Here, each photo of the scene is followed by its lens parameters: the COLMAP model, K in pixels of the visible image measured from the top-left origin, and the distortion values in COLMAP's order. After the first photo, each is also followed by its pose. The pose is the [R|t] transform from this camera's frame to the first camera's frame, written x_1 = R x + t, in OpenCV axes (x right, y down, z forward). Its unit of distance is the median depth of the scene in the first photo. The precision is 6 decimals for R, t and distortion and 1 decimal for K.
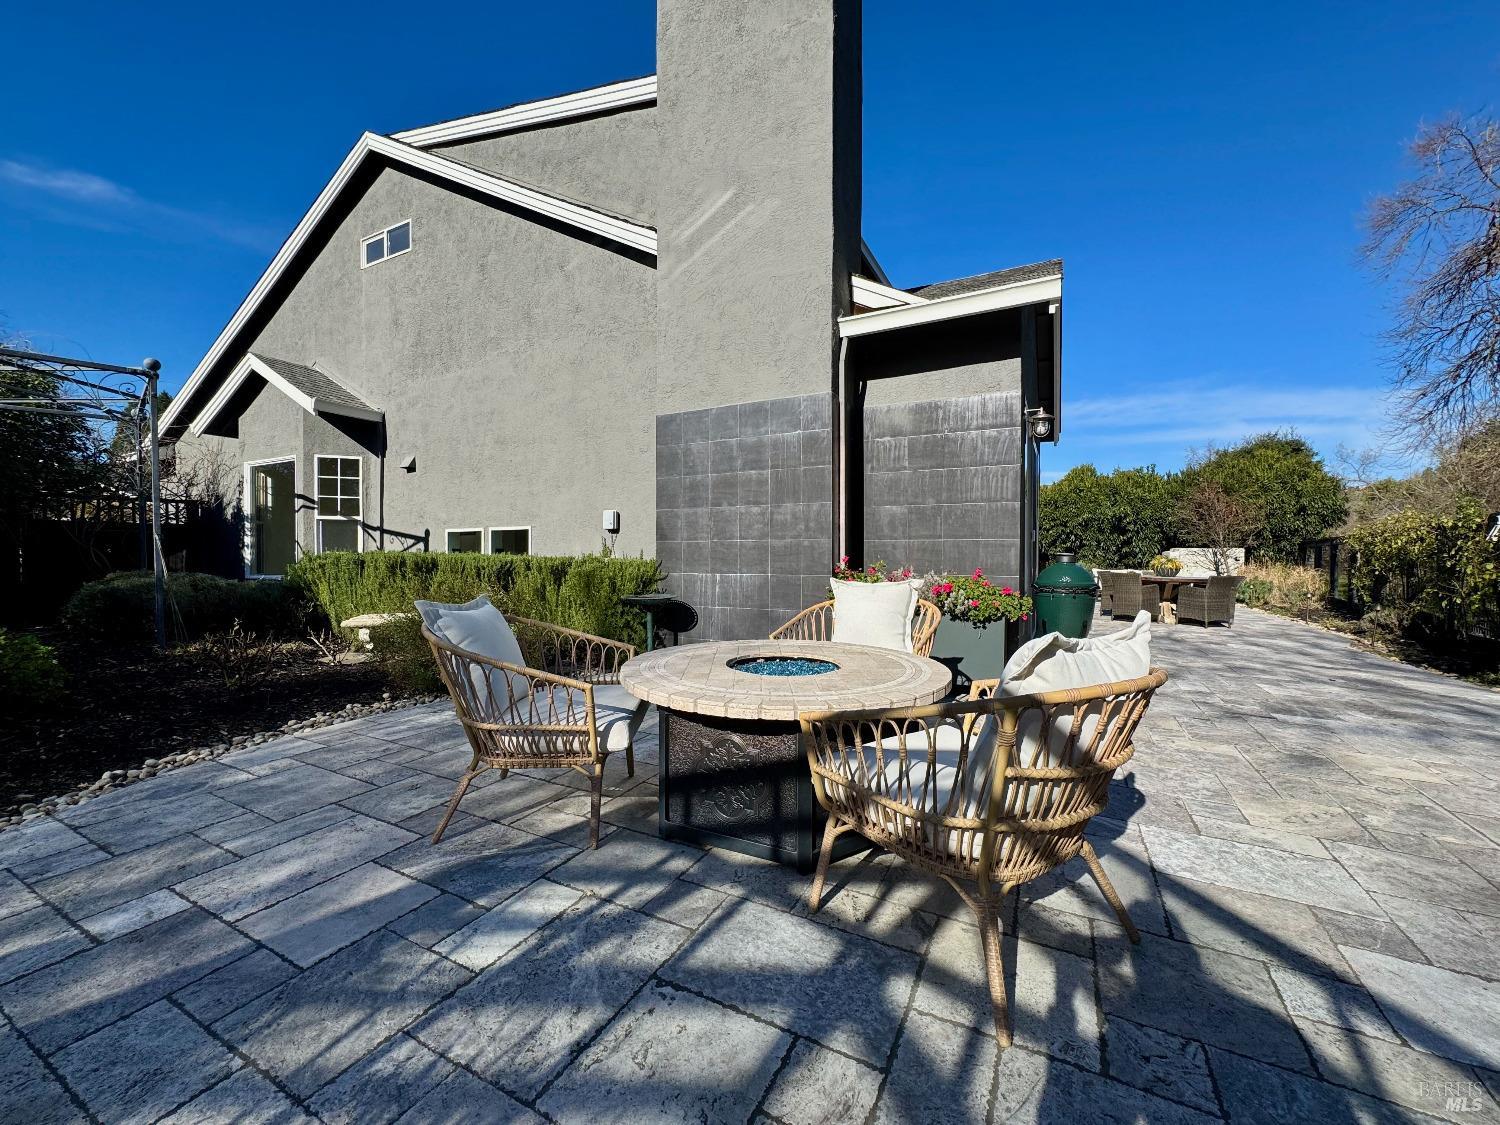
lens RADIAL K [[594.6, 0, 754.2], [0, 594.6, 563.1], [0, 0, 1]] dist [0.001193, 0.000502]
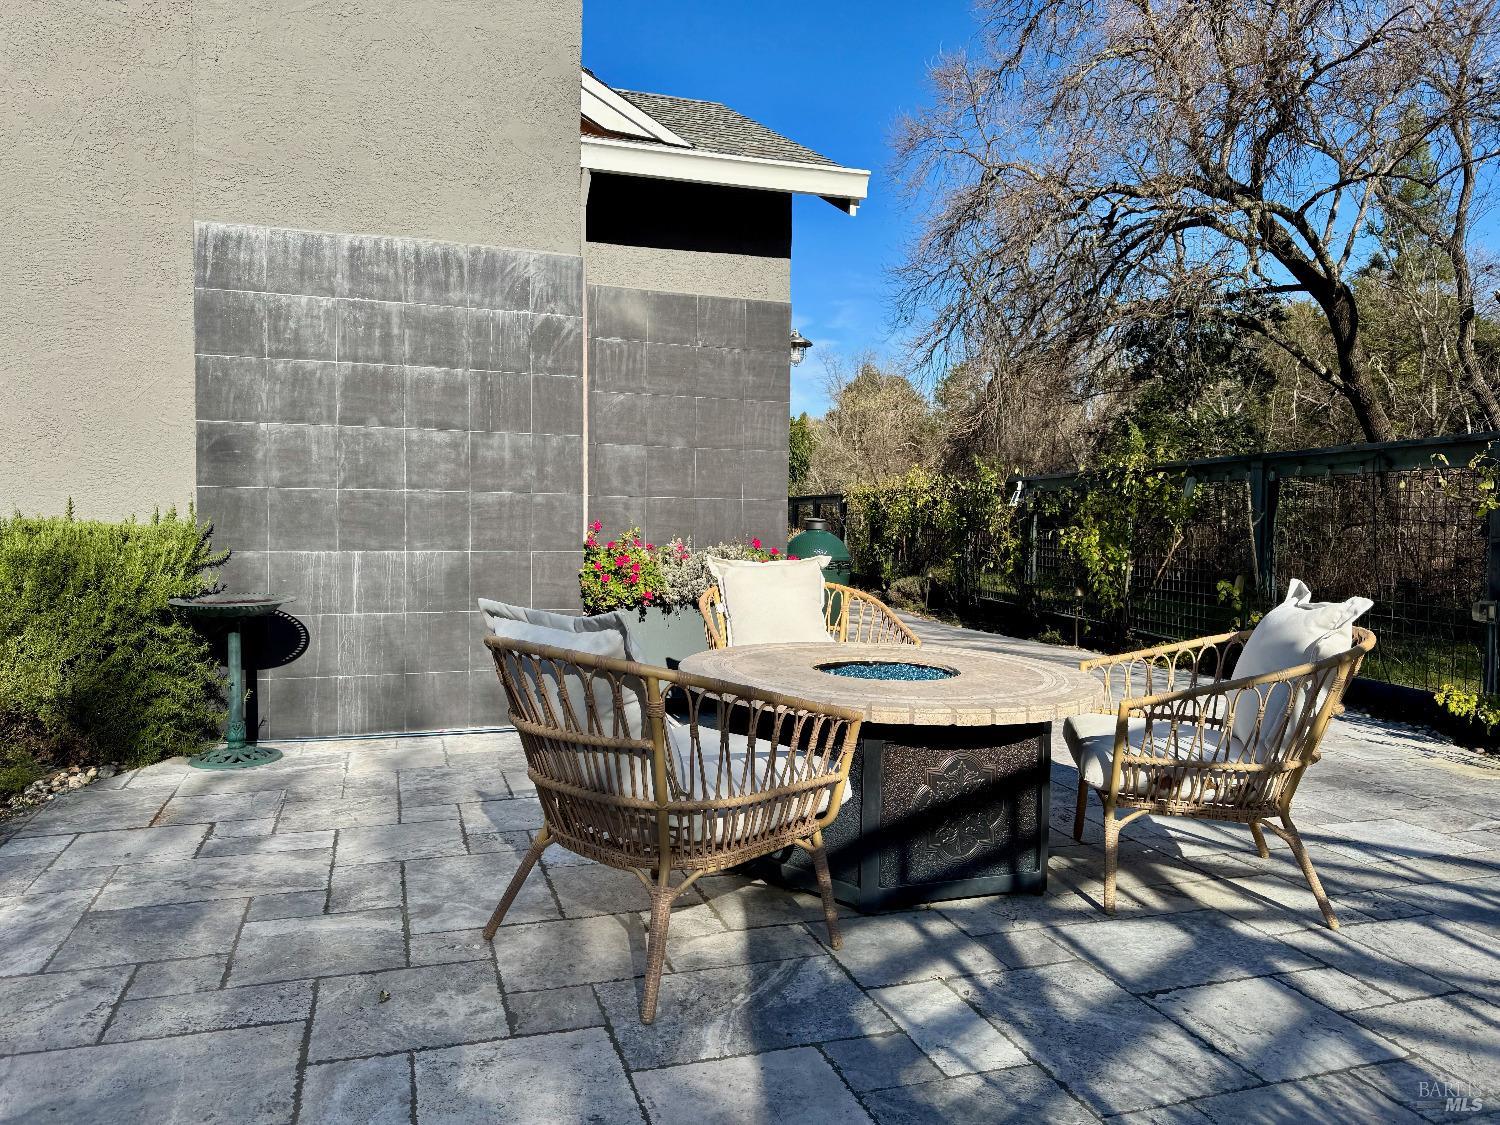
lens RADIAL K [[1046.5, 0, 757.0], [0, 1046.5, 559.9], [0, 0, 1]] dist [0.020020, -0.004922]
pose [[0.692860, -0.021589, 0.720749, -0.523132], [-0.007089, 0.999299, 0.036748, -0.012317], [-0.721038, -0.030570, 0.692221, 0.092198]]
